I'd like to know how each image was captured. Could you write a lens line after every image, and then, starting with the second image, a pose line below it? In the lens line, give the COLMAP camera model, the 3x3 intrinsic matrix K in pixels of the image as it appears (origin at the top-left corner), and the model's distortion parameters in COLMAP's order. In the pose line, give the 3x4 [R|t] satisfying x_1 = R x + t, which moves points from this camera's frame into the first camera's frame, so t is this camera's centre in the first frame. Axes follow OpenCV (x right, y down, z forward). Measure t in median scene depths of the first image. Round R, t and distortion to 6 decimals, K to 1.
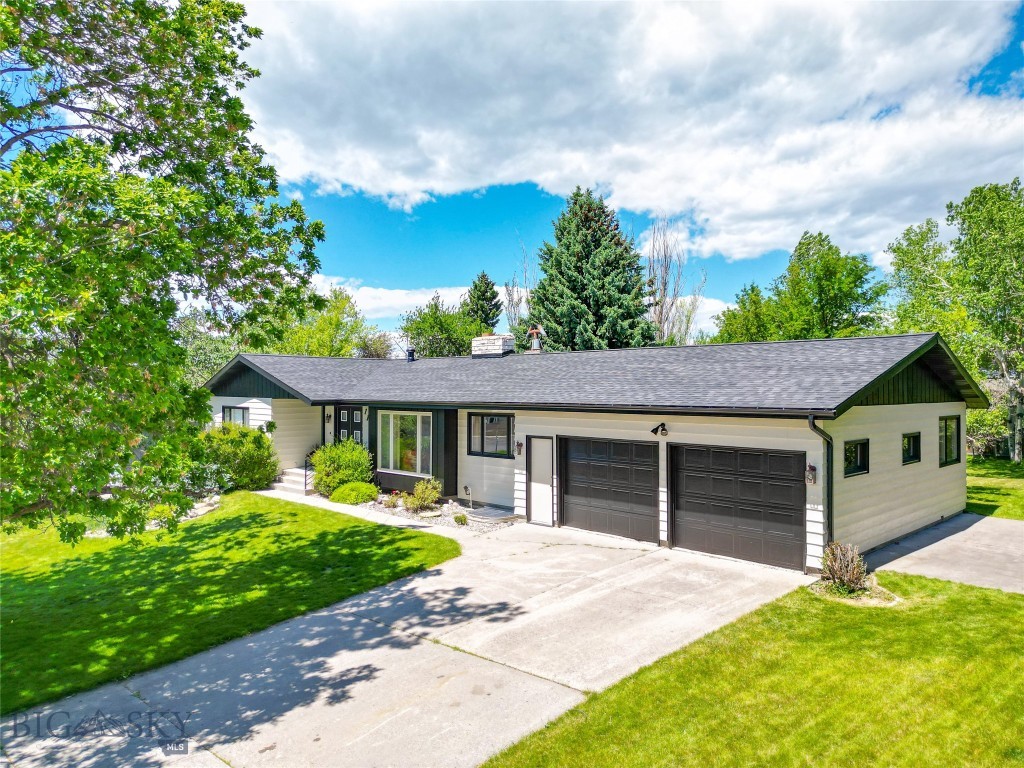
lens RADIAL K [[719.9, 0, 512.0], [0, 719.9, 384.0], [0, 0, 1]] dist [0.063033, -0.000386]
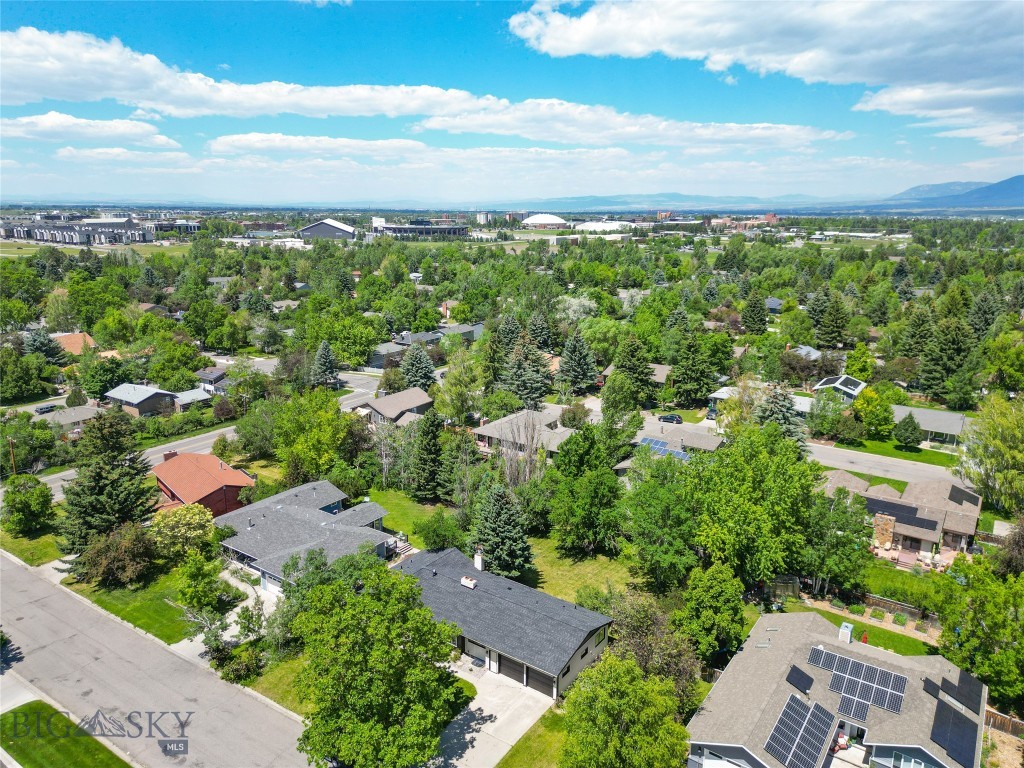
lens RADIAL K [[719.9, 0, 512.0], [0, 719.9, 384.0], [0, 0, 1]] dist [0.063033, -0.000386]
pose [[0.985189, -0.030895, 0.168667, -0.465364], [-0.010997, 0.970225, 0.241956, -2.219013], [-0.171120, -0.240227, 0.955515, -2.324435]]
